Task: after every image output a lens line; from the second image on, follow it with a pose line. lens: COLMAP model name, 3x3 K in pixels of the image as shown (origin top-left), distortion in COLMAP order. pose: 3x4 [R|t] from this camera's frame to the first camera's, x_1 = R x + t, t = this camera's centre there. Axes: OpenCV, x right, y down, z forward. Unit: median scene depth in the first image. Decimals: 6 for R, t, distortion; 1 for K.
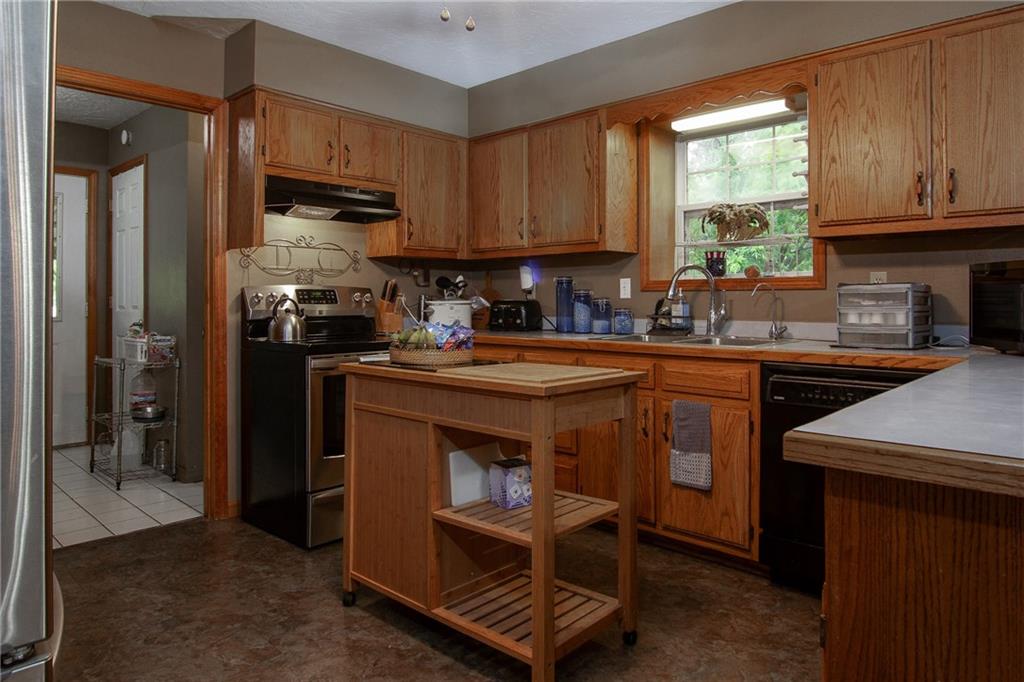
lens RADIAL K [[649.5, 0, 538.7], [0, 649.5, 301.2], [0, 0, 1]] dist [-0.006062, -0.001201]
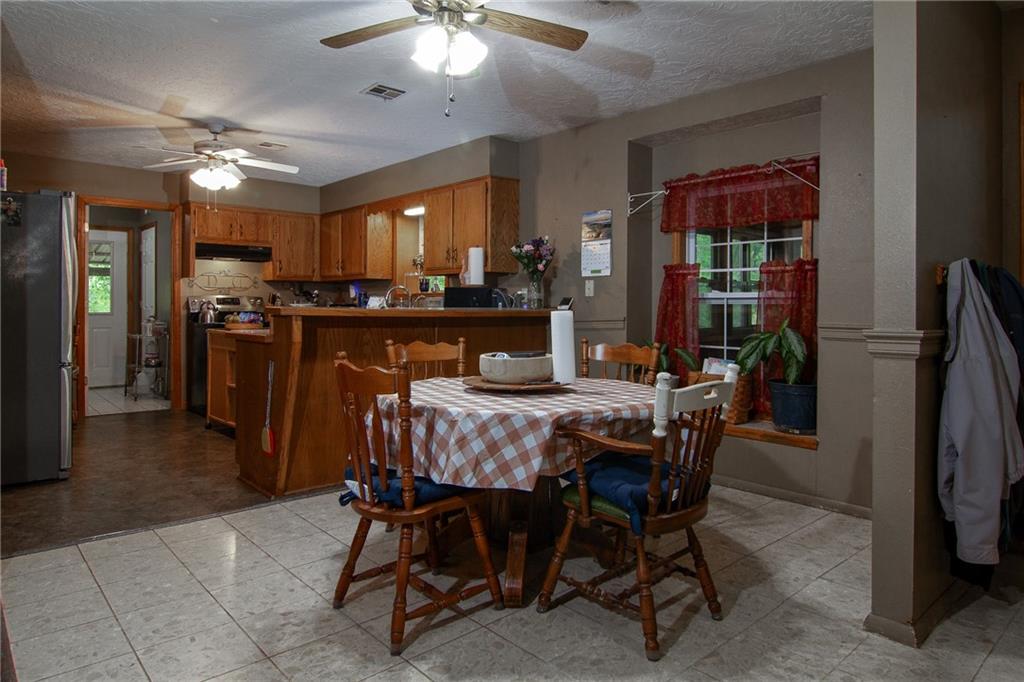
lens RADIAL K [[649.5, 0, 542.6], [0, 649.5, 312.6], [0, 0, 1]] dist [-0.006062, -0.001201]
pose [[0.995904, 0.005890, -0.090228, 0.767696], [-0.004985, 0.999935, 0.010249, 0.001667], [0.090283, -0.009758, 0.995868, -0.851434]]
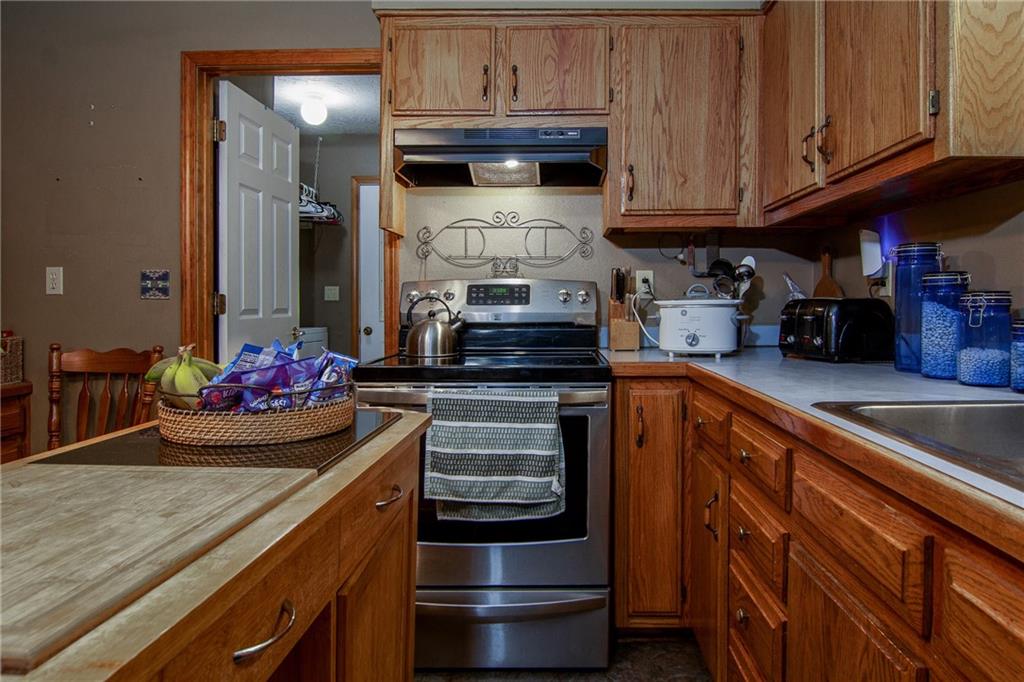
lens RADIAL K [[649.5, 0, 544.5], [0, 649.5, 309.5], [0, 0, 1]] dist [-0.006062, -0.001201]
pose [[0.653664, 0.005328, -0.756766, 0.219457], [-0.001788, 0.999983, 0.005496, 0.005122], [0.756783, -0.002240, 0.653663, 0.565707]]
